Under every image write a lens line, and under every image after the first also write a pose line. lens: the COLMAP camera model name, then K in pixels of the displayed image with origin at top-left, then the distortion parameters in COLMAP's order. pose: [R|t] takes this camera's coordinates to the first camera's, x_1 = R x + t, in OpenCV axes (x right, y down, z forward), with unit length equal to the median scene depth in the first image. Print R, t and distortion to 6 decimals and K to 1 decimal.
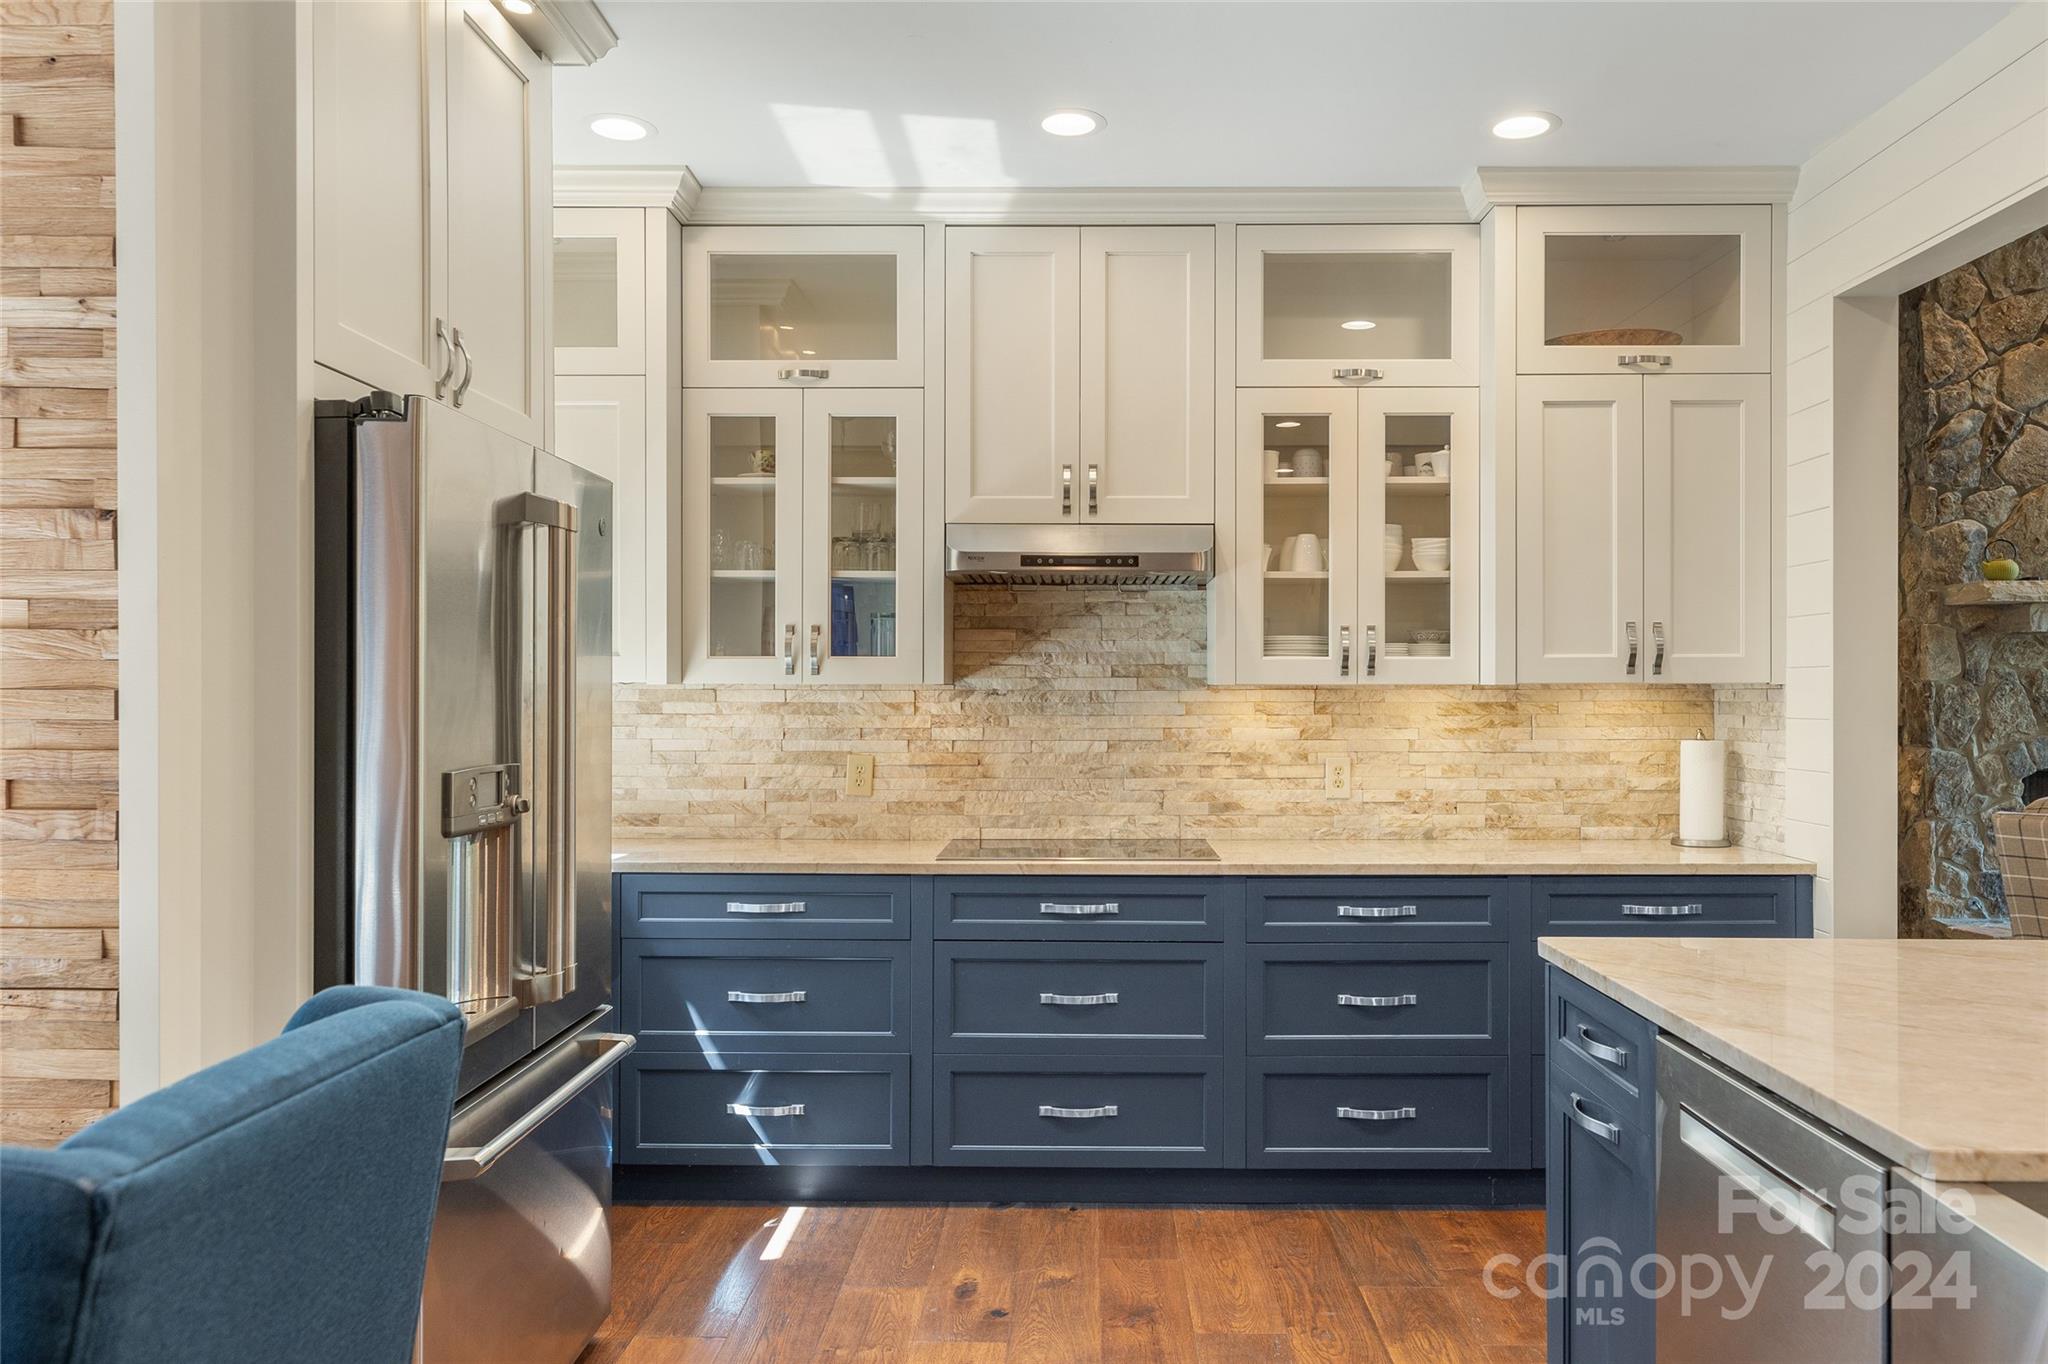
lens RADIAL K [[1467.3, 0, 1061.2], [0, 1467.3, 687.9], [0, 0, 1]] dist [0.010845, -0.002930]
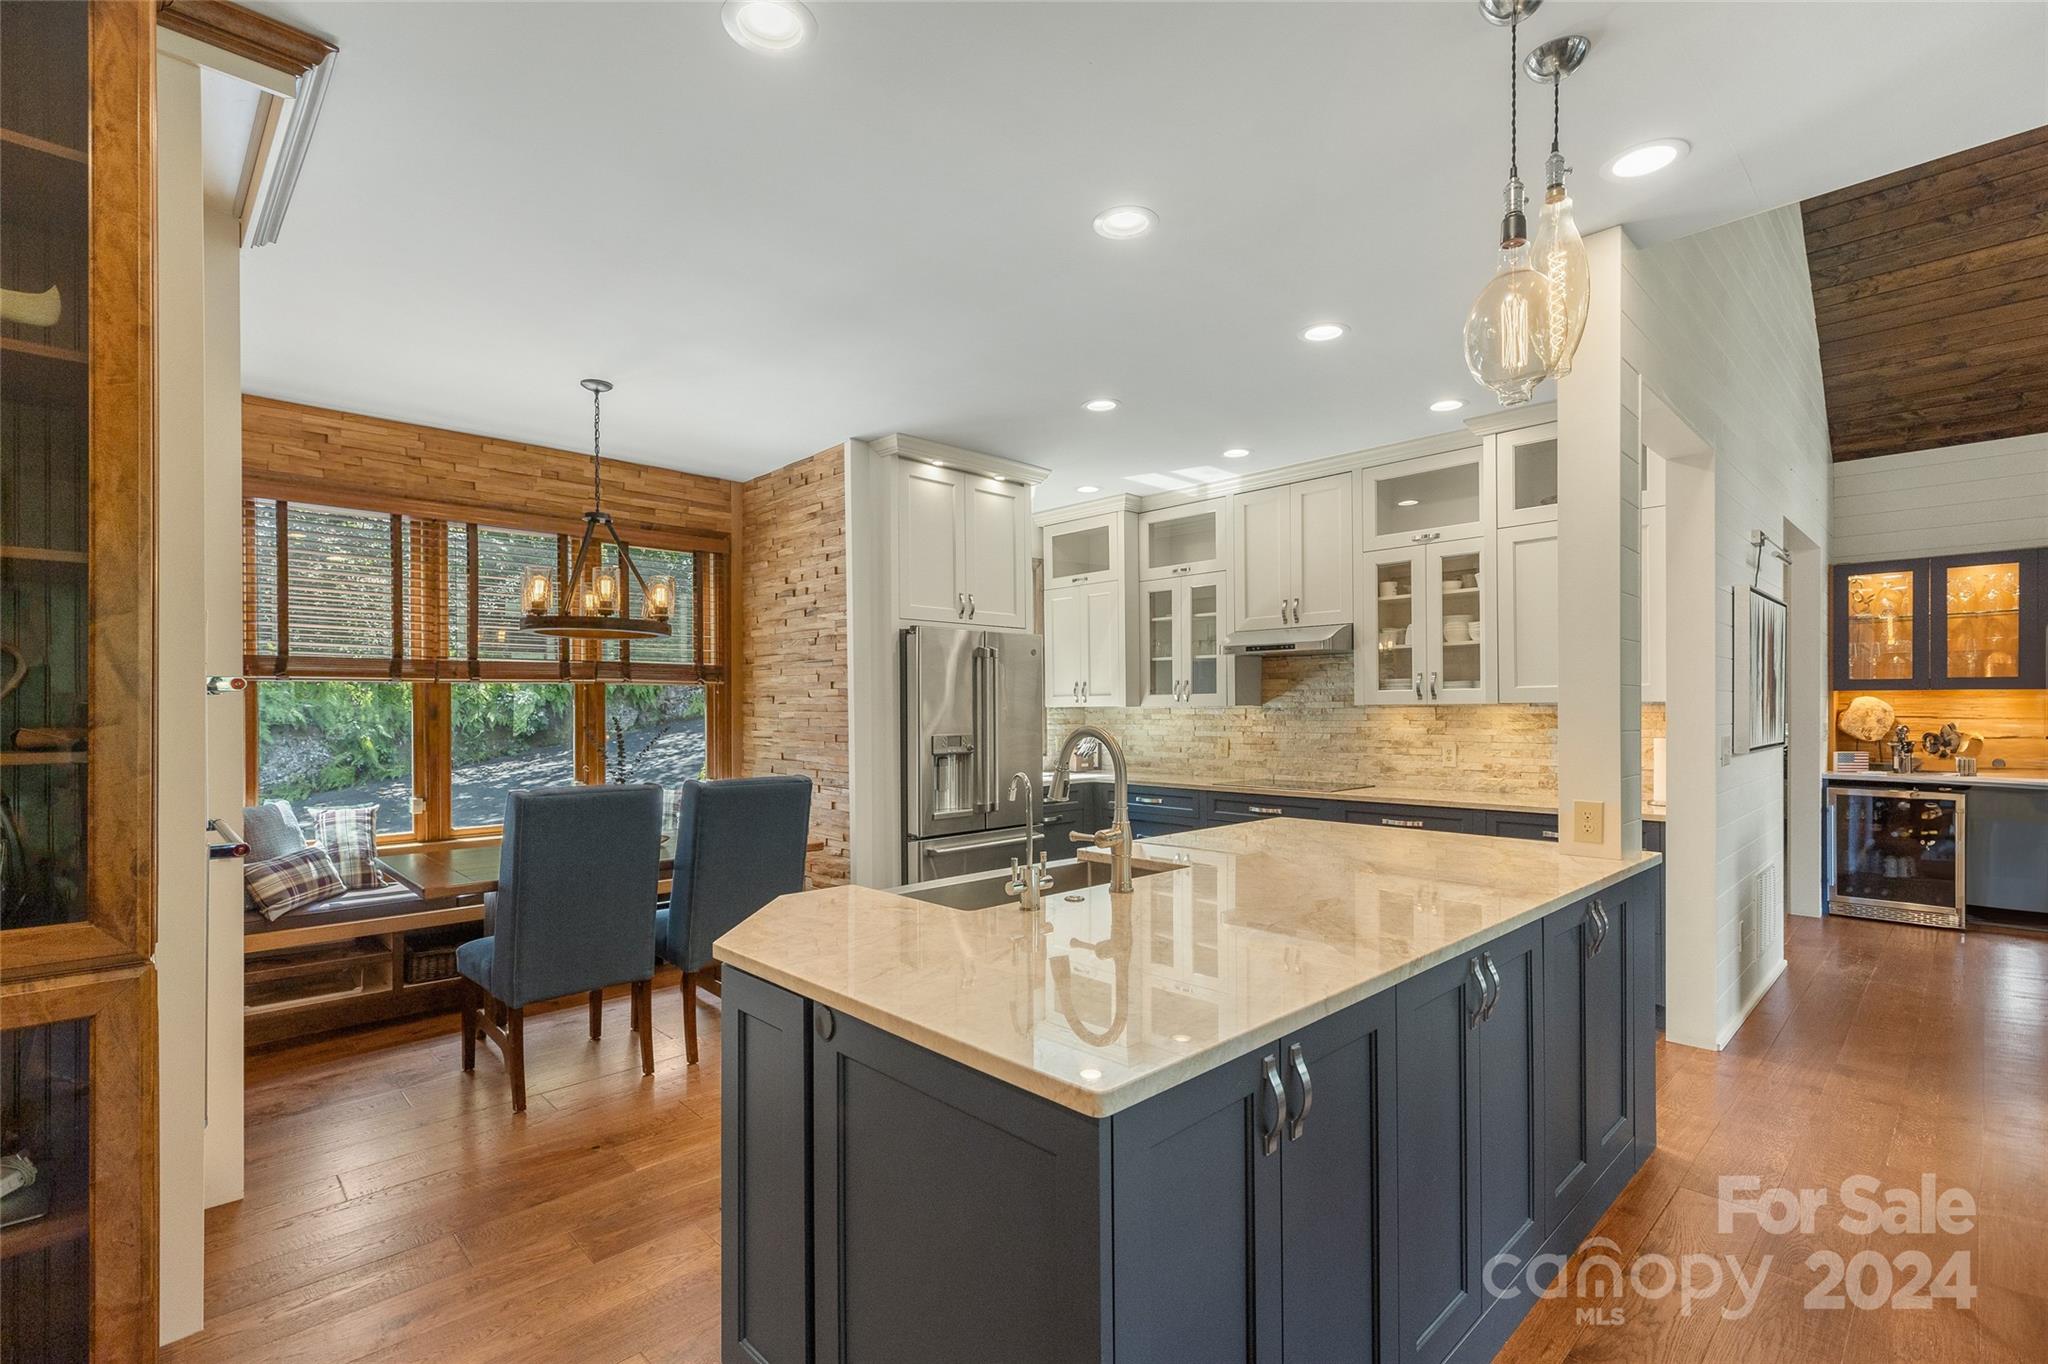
lens RADIAL K [[912.7, 0, 1014.5], [0, 912.7, 707.0], [0, 0, 1]] dist [0.005456, 0.000646]
pose [[0.703692, -0.006730, -0.710473, 0.646146], [0.008842, 0.999961, -0.000714, -0.002681], [0.710450, -0.005780, 0.703724, -0.182557]]
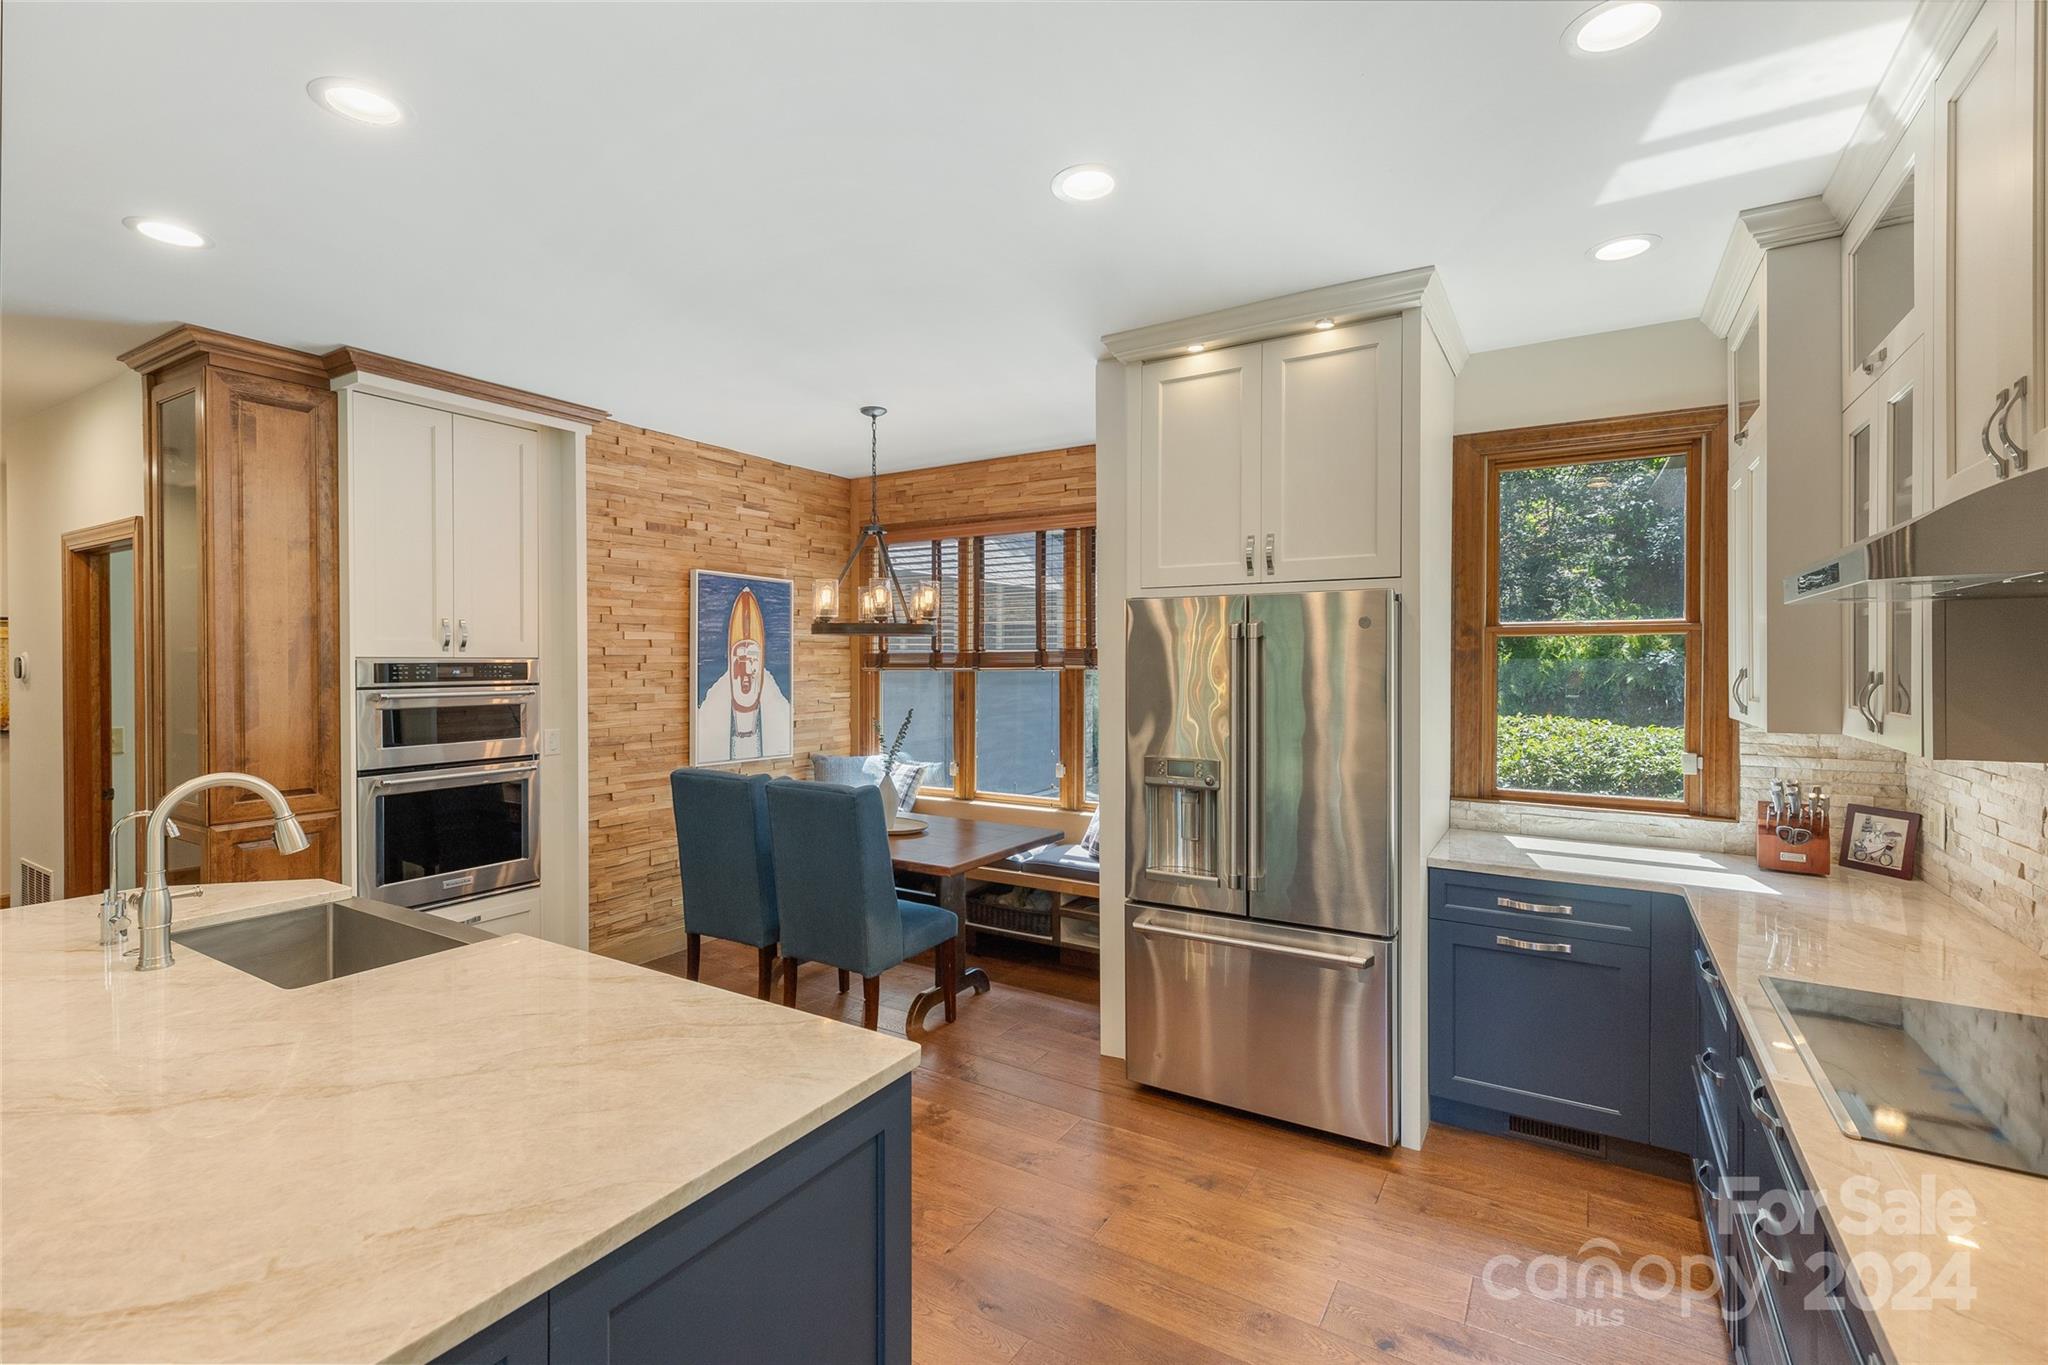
lens RADIAL K [[912.7, 0, 1031.9], [0, 912.7, 669.2], [0, 0, 1]] dist [0.005456, 0.000646]
pose [[-0.501234, 0.005340, -0.865295, 0.495139], [0.001156, 0.999984, 0.005502, -0.047519], [0.865311, 0.001757, -0.501233, 0.846239]]
